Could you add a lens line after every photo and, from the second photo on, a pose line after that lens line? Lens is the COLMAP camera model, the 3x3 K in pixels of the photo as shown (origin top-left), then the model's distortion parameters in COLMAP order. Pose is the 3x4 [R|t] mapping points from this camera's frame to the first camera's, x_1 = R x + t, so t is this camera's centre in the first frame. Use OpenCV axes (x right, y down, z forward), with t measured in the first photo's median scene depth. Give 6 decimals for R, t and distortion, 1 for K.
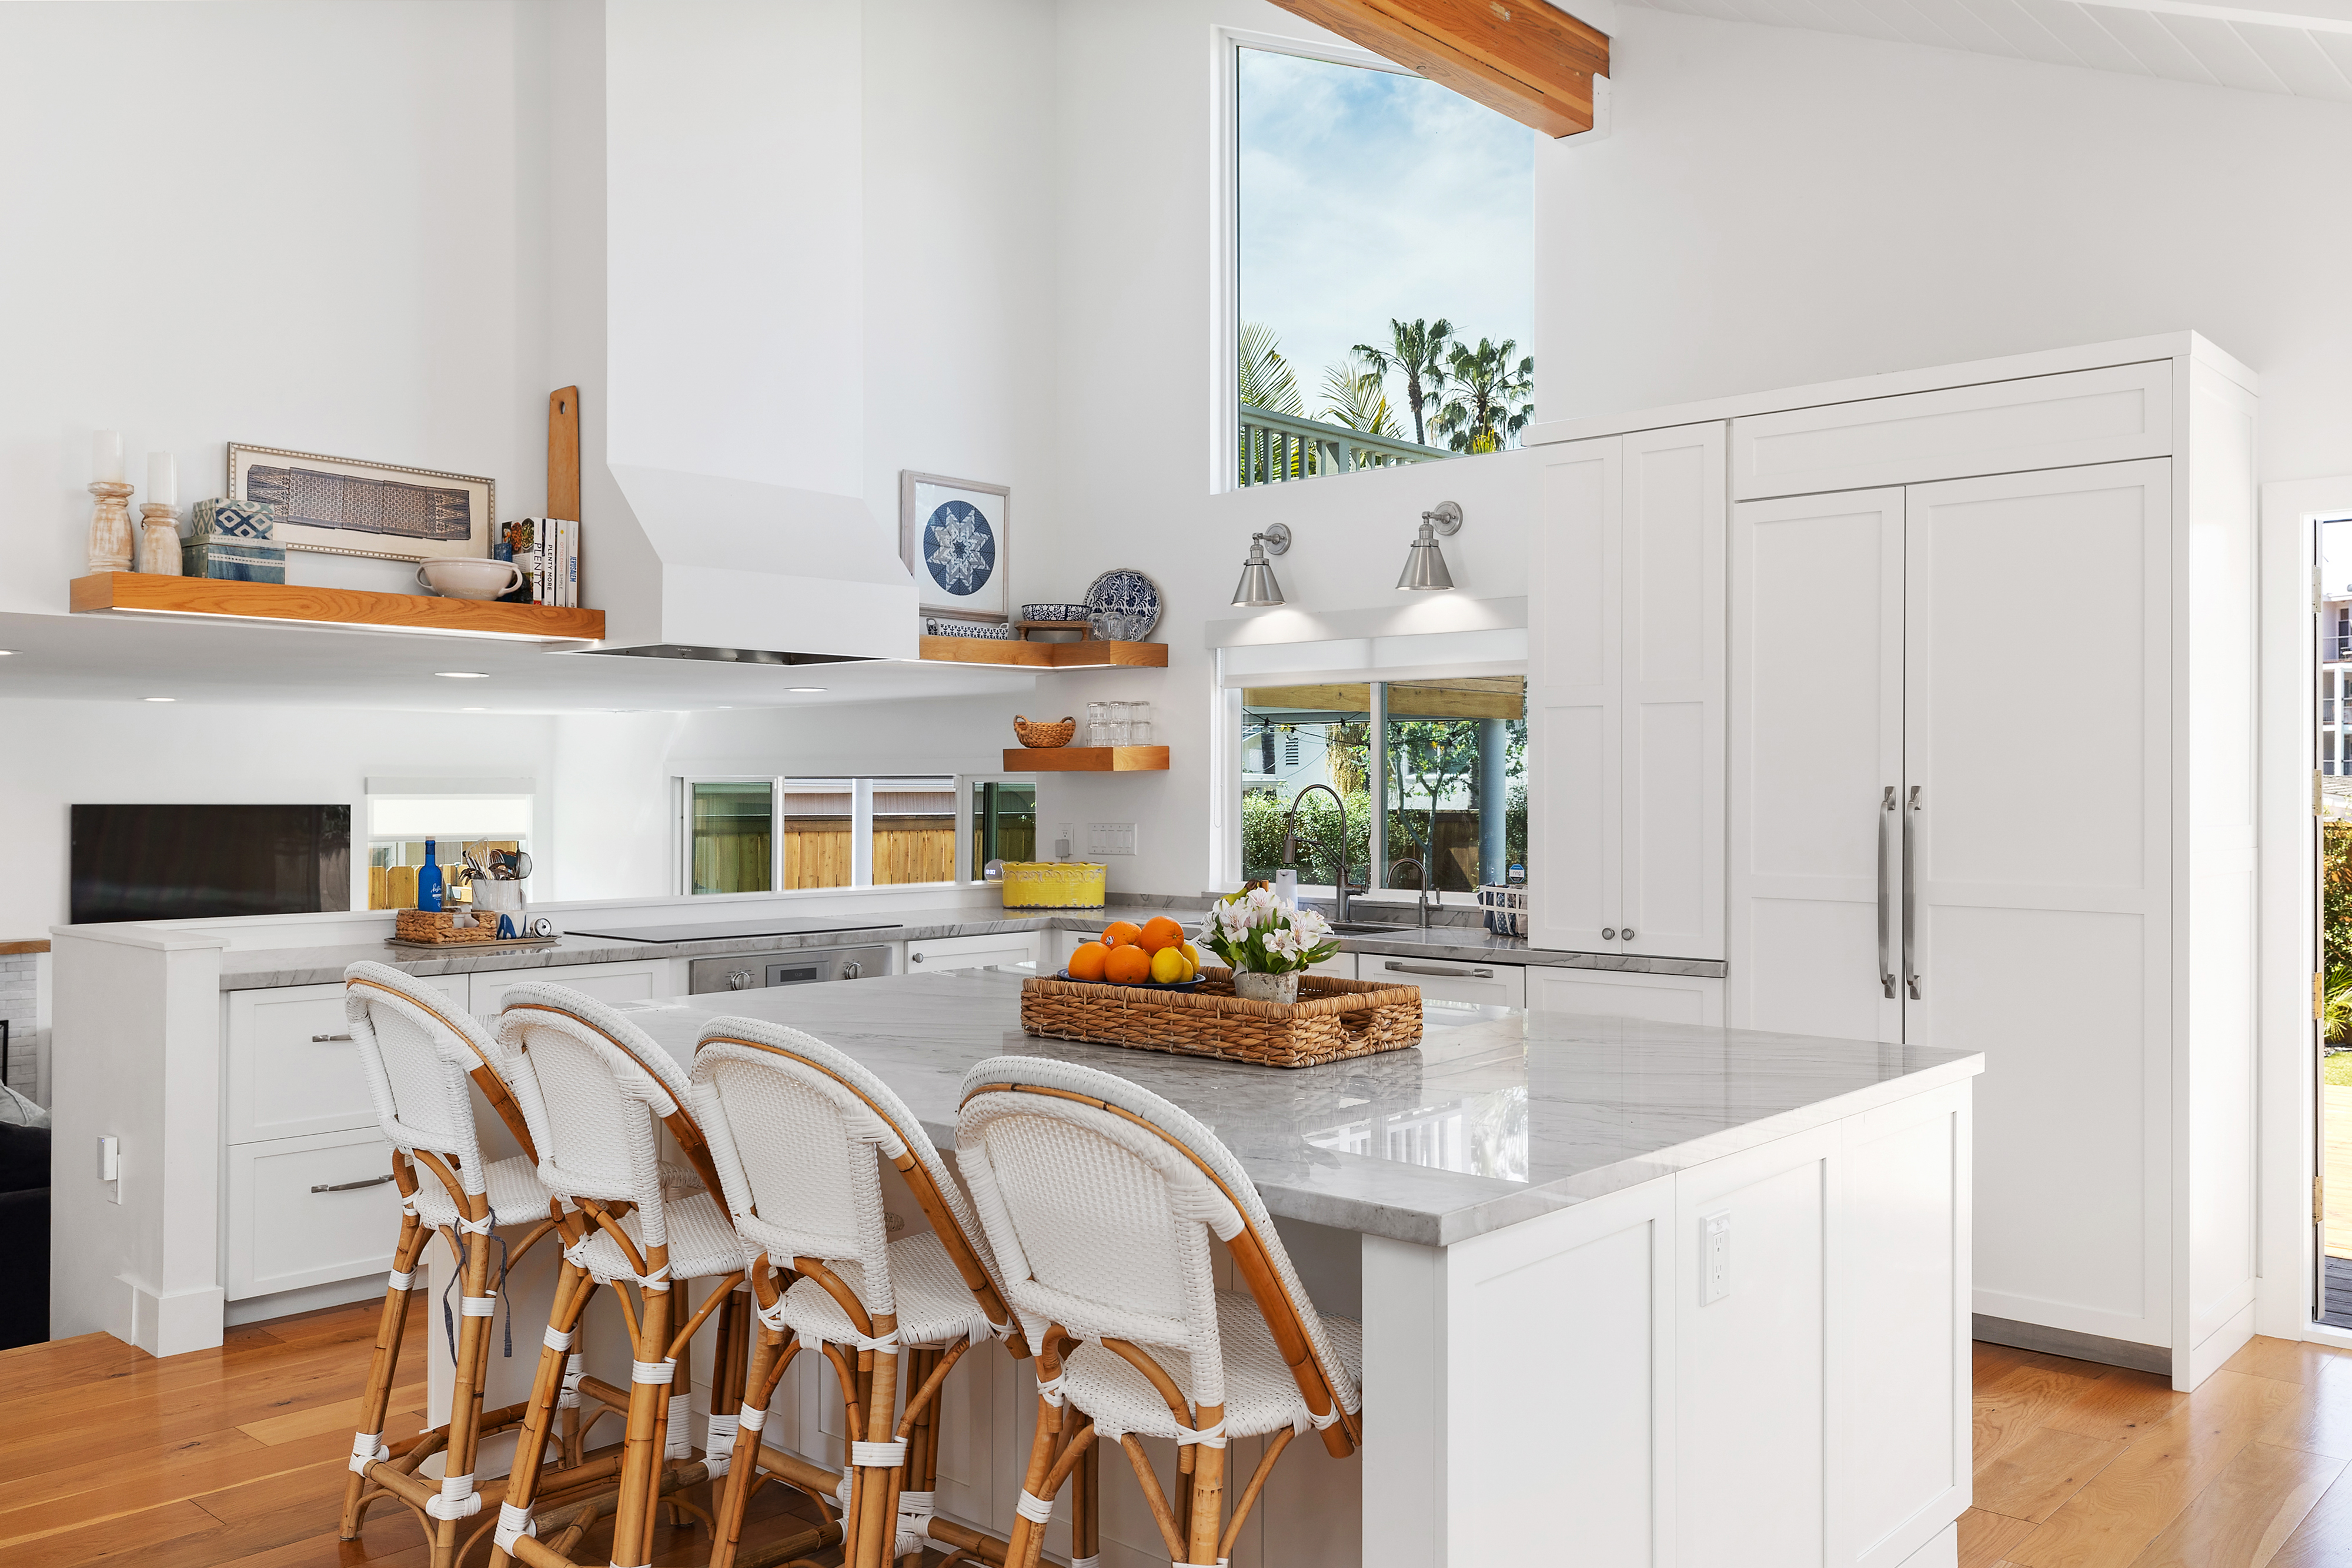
lens RADIAL K [[1914.2, 0, 1175.0], [0, 1914.2, 779.4], [0, 0, 1]] dist [0.009569, -0.012545]
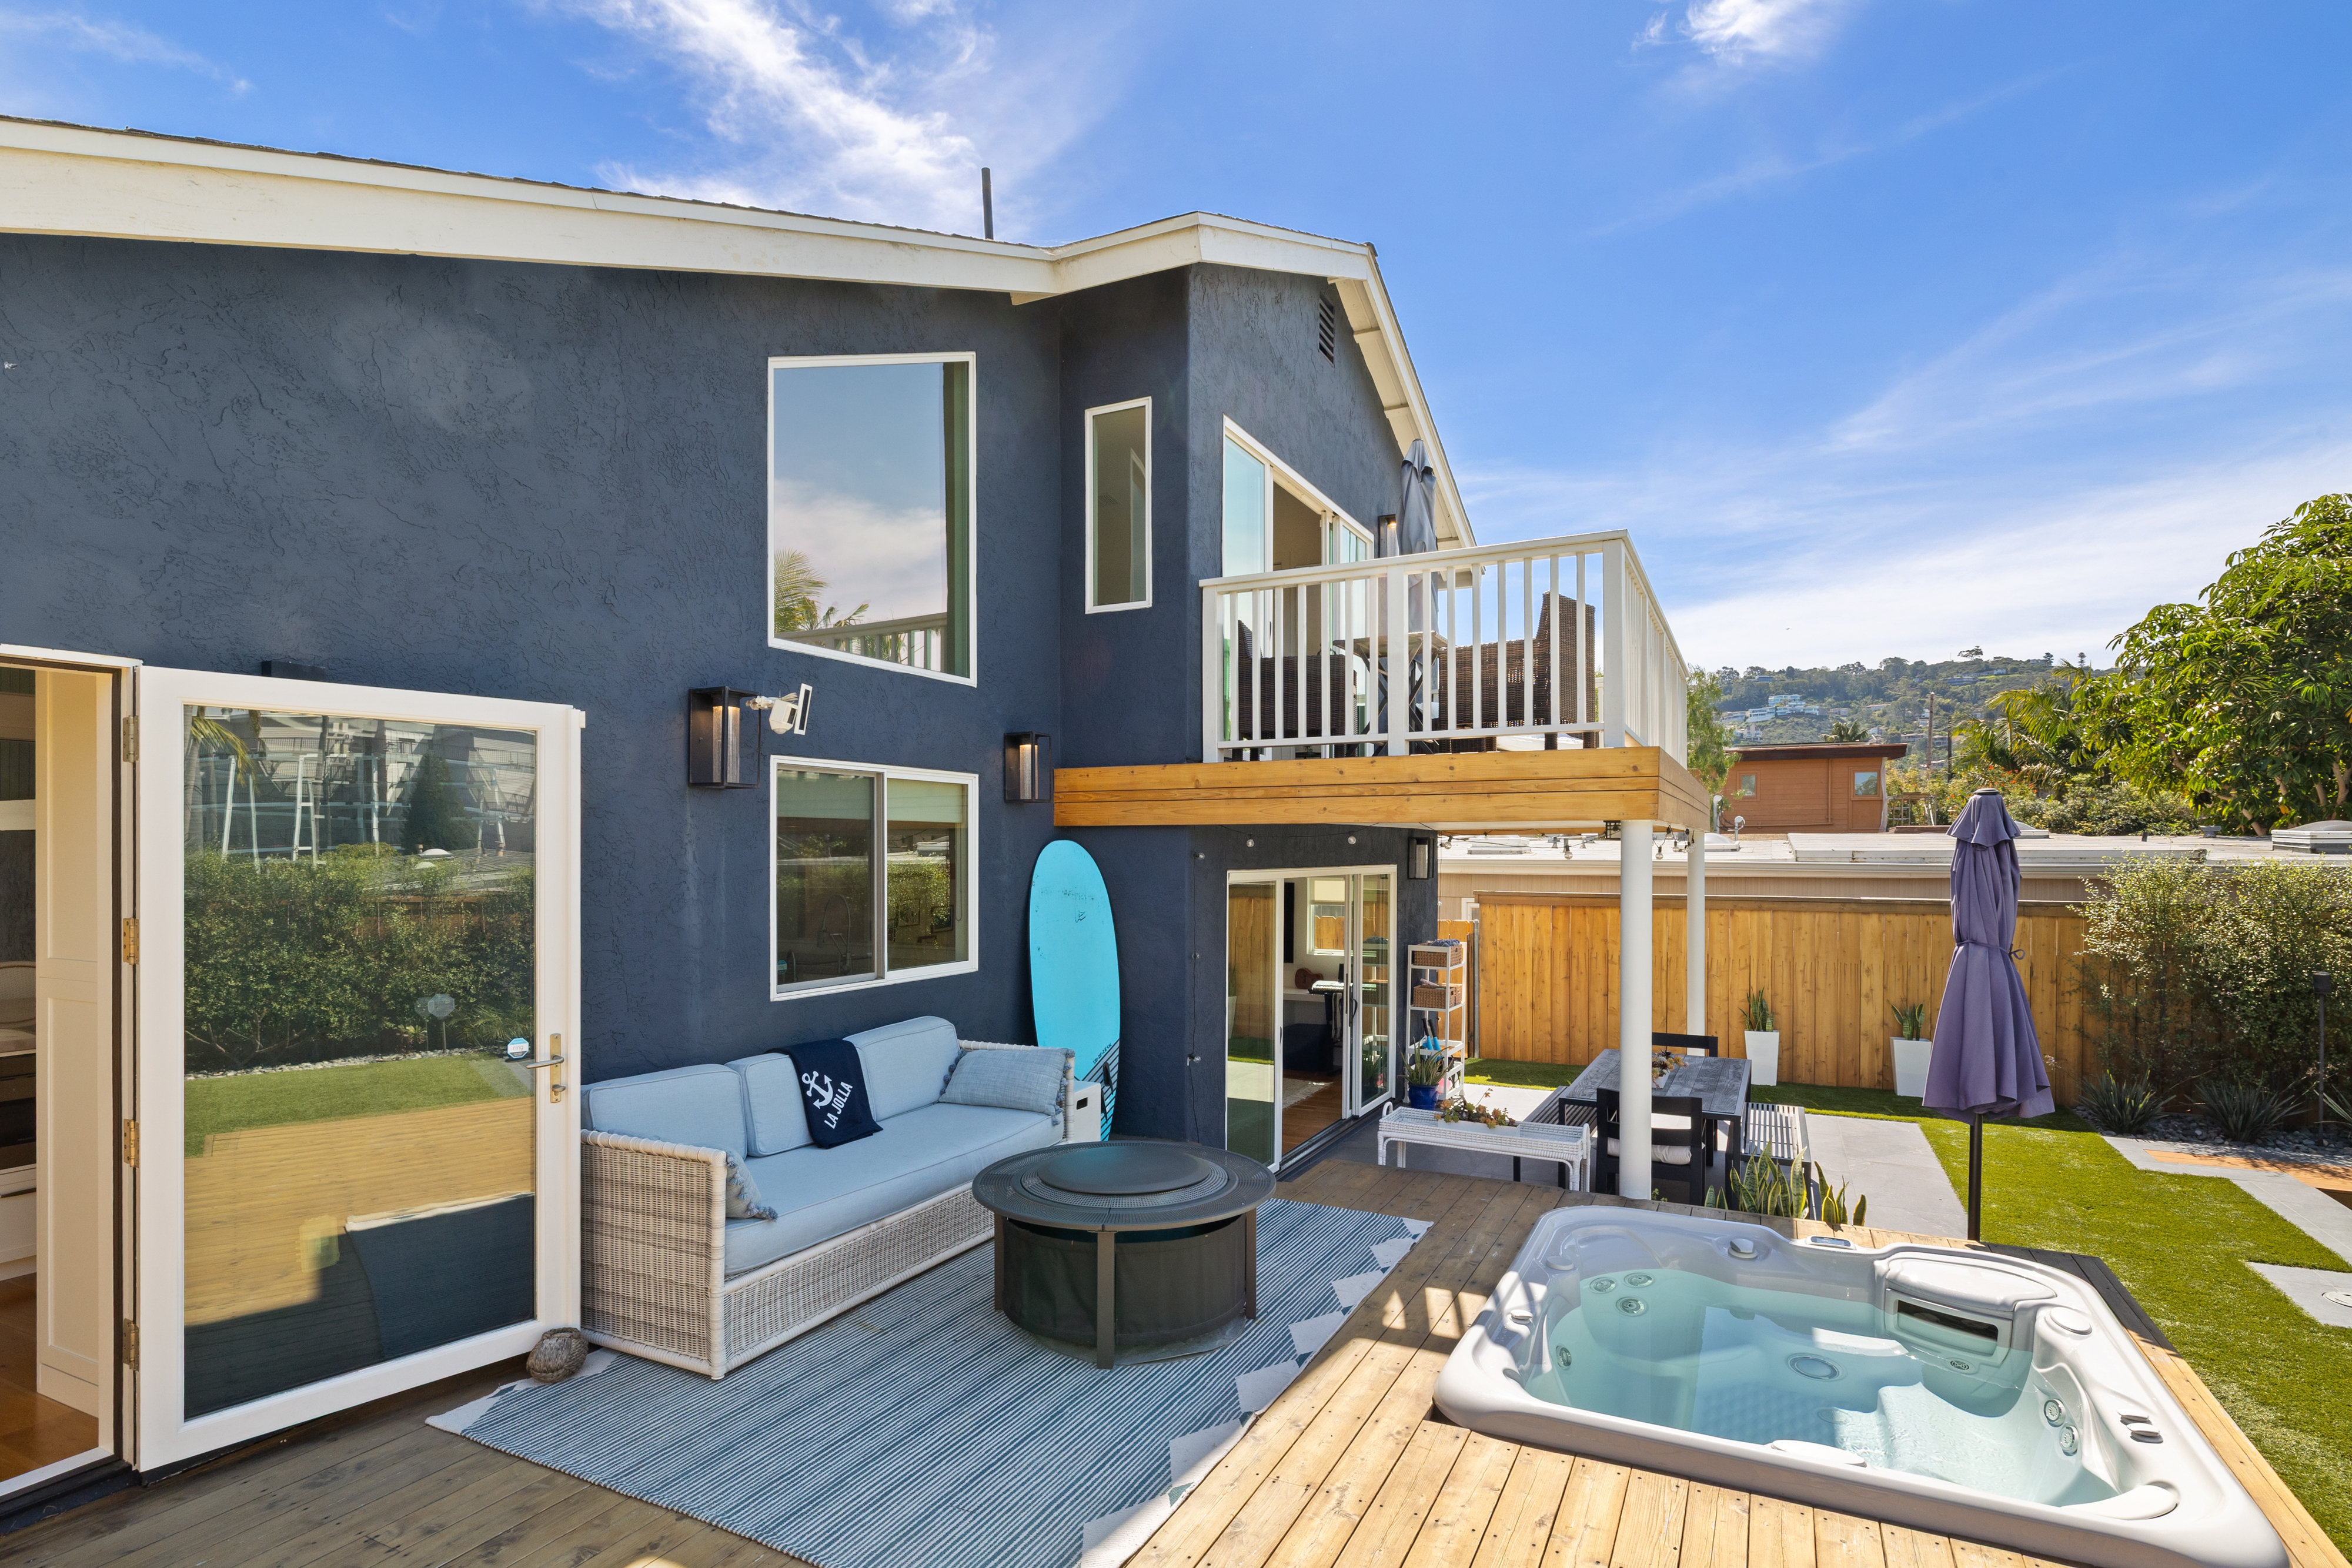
lens RADIAL K [[1129.6, 0, 1150.2], [0, 1129.6, 851.4], [0, 0, 1]] dist [-0.004039, 0.000973]
pose [[0.265955, -0.001485, -0.963984, 0.096826], [0.004121, 0.999991, -0.000403, -0.002900], [0.963977, -0.003865, 0.265959, 0.100708]]
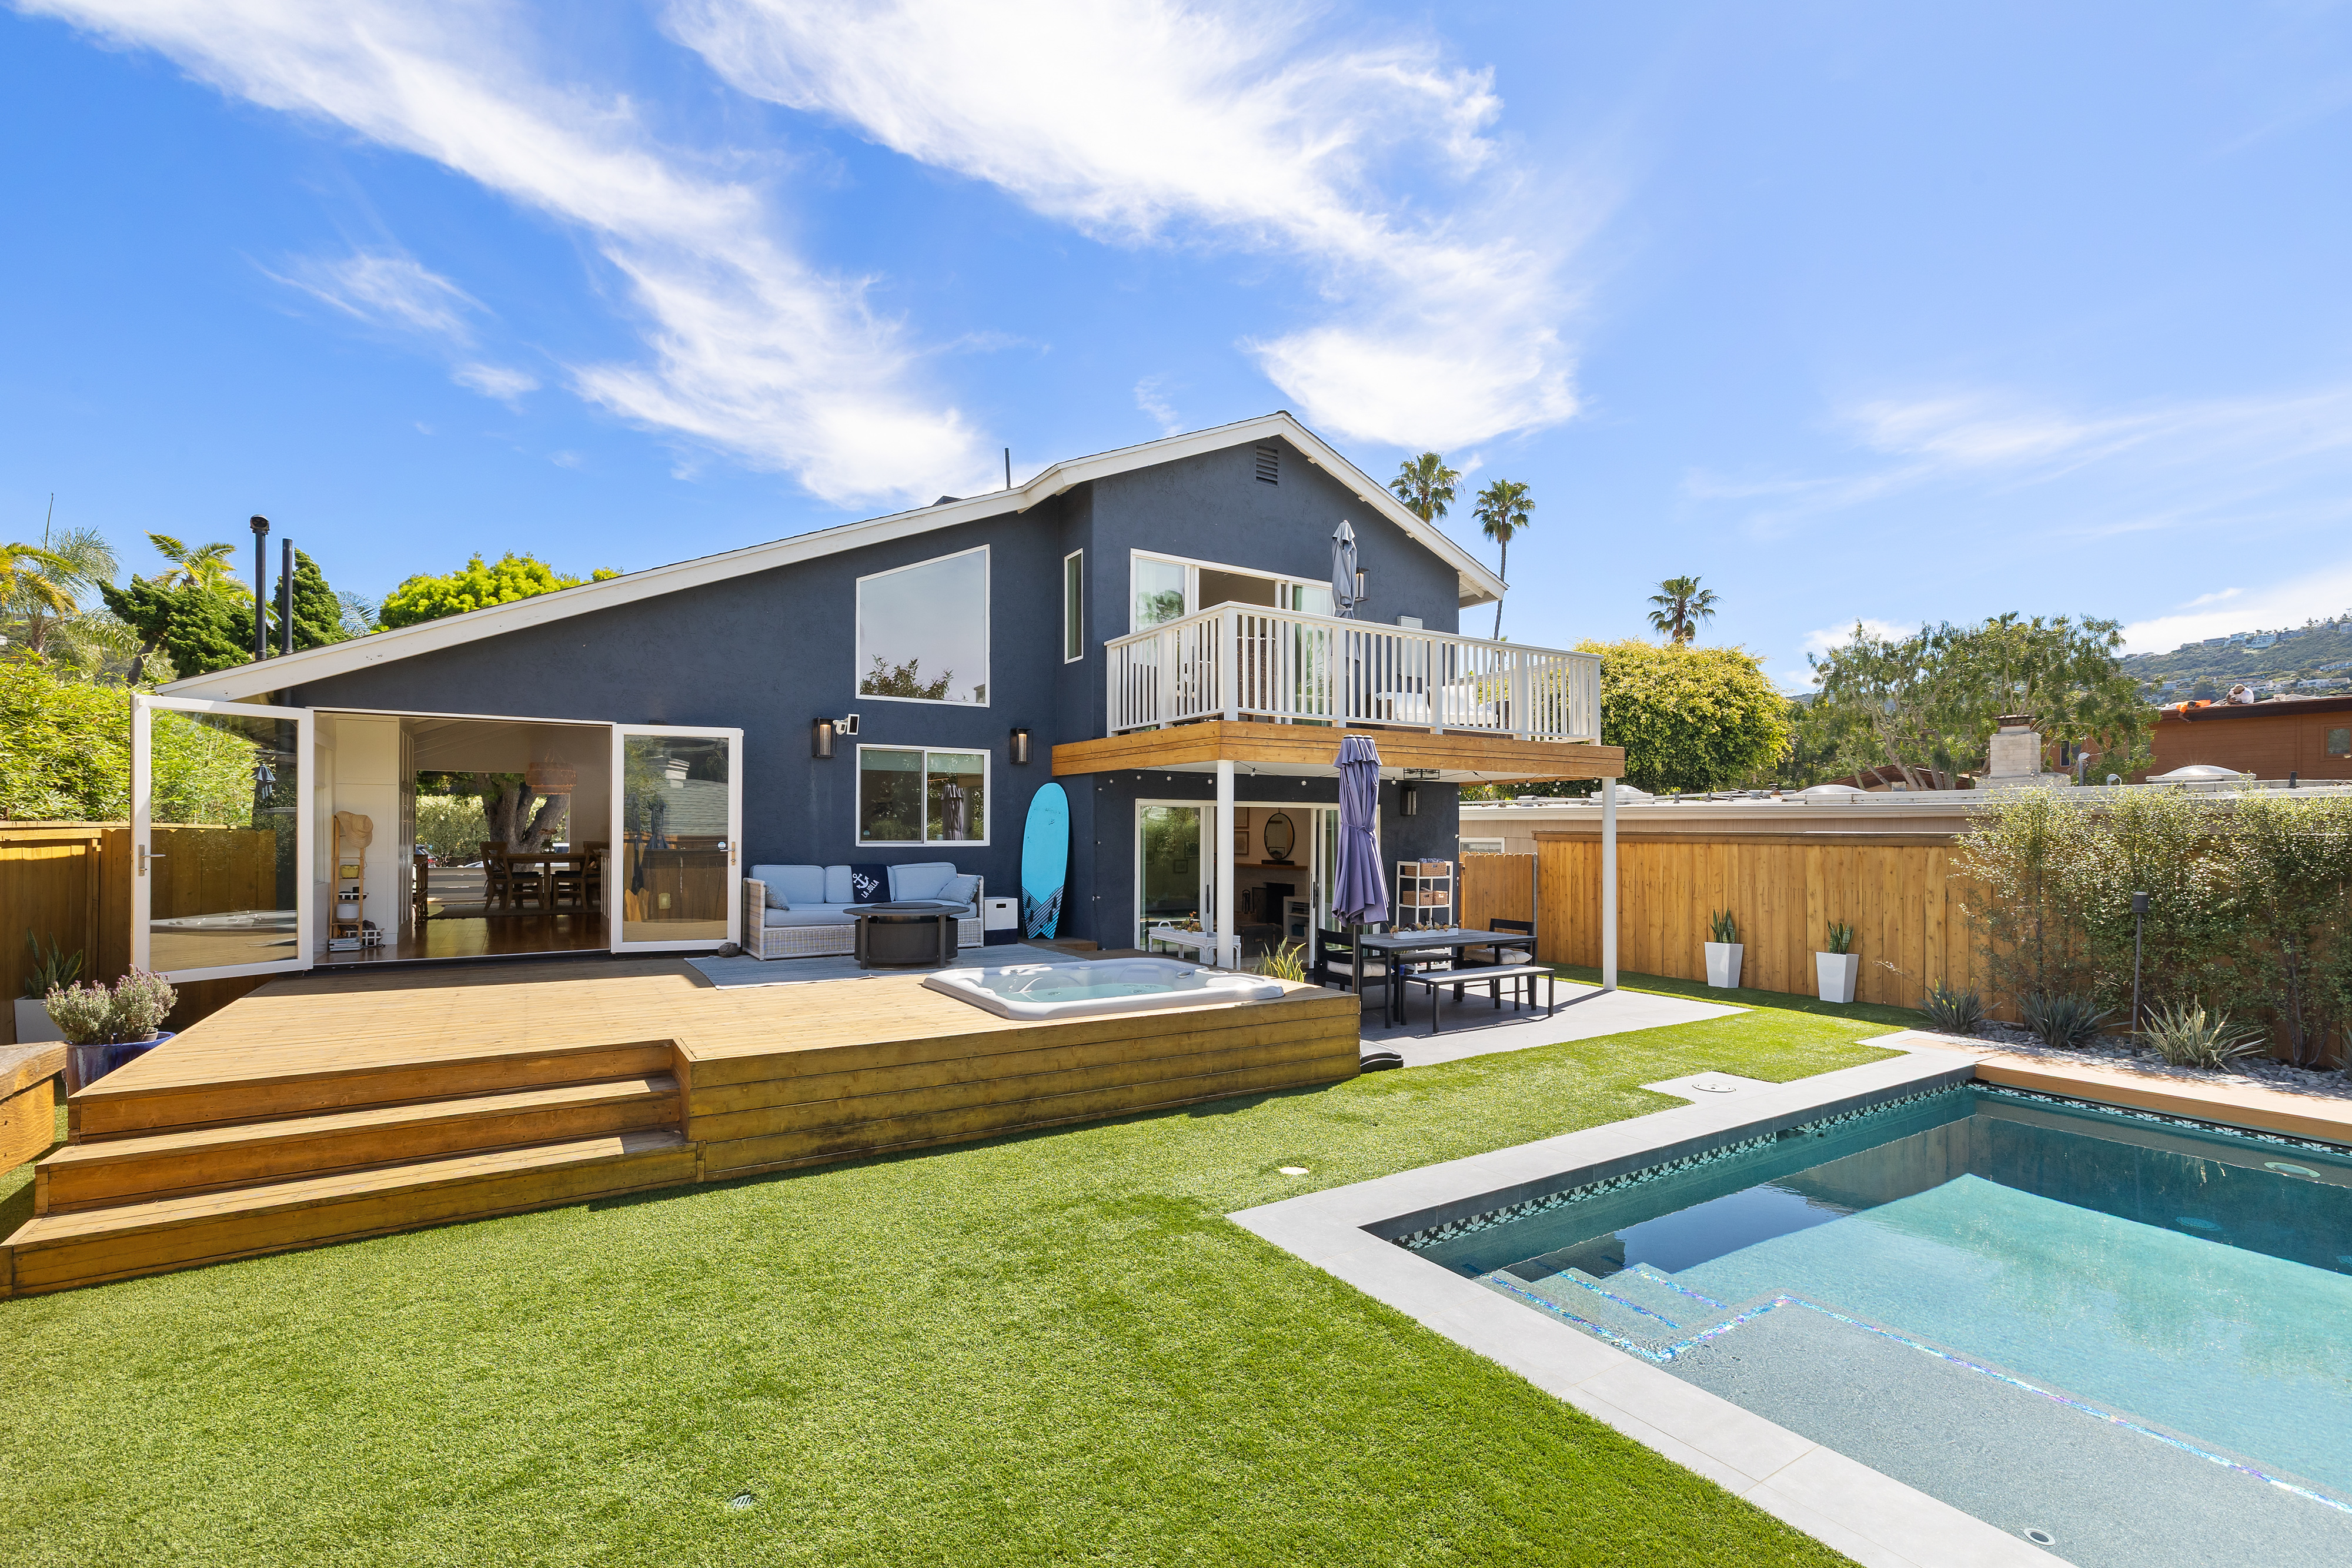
lens RADIAL K [[984.6, 0, 1207.9], [0, 984.6, 818.3], [0, 0, 1]] dist [-0.002450, 0.000123]
pose [[-0.294613, -0.022923, -0.955342, 0.151283], [-0.001821, 0.999724, -0.023427, 0.006049], [0.955615, -0.005162, -0.294573, 0.196034]]
